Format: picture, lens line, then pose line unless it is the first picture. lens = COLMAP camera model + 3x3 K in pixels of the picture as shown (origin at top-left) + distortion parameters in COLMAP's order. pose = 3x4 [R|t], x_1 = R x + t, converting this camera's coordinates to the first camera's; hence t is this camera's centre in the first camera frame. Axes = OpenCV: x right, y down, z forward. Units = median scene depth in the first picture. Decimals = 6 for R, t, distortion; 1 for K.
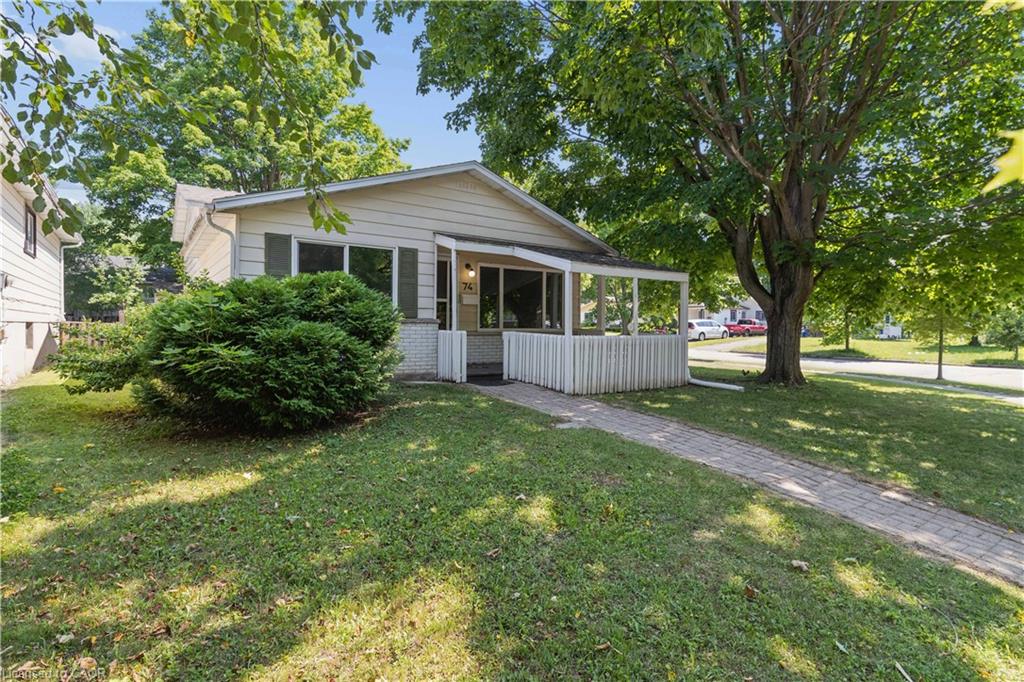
lens RADIAL K [[532.1, 0, 511.3], [0, 532.1, 339.6], [0, 0, 1]] dist [0.001881, 0.000052]
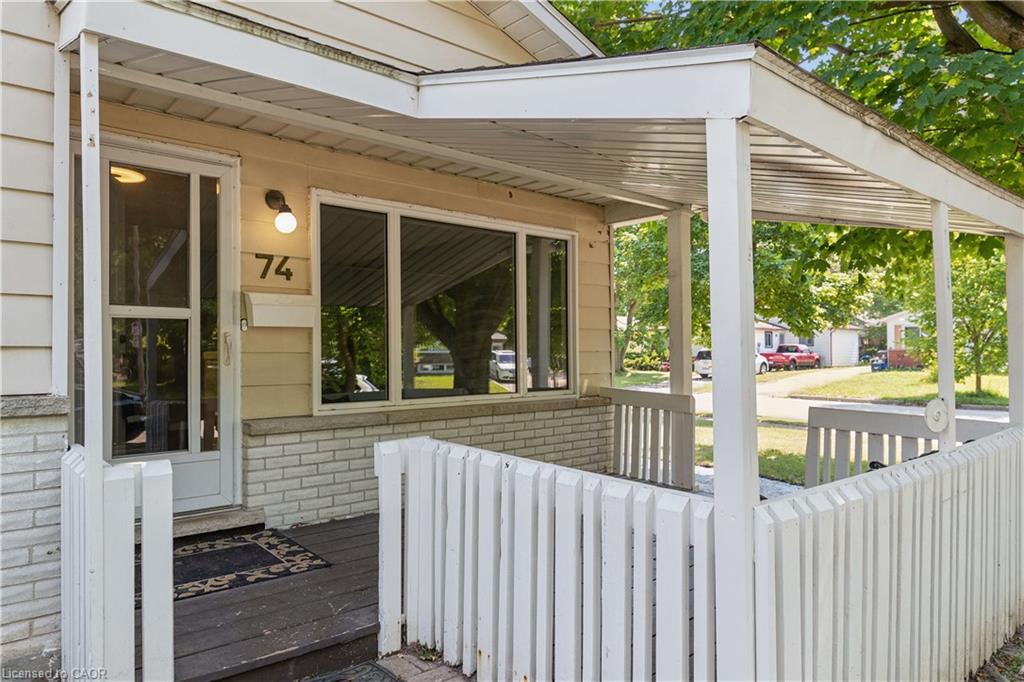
lens RADIAL K [[661.6, 0, 511.3], [0, 661.6, 347.8], [0, 0, 1]] dist [0.001316, 0.000255]
pose [[0.995355, -0.015289, 0.095049, 0.006202], [0.018623, 0.999239, -0.034282, -0.017199], [-0.094452, 0.035893, 0.994882, 0.270924]]
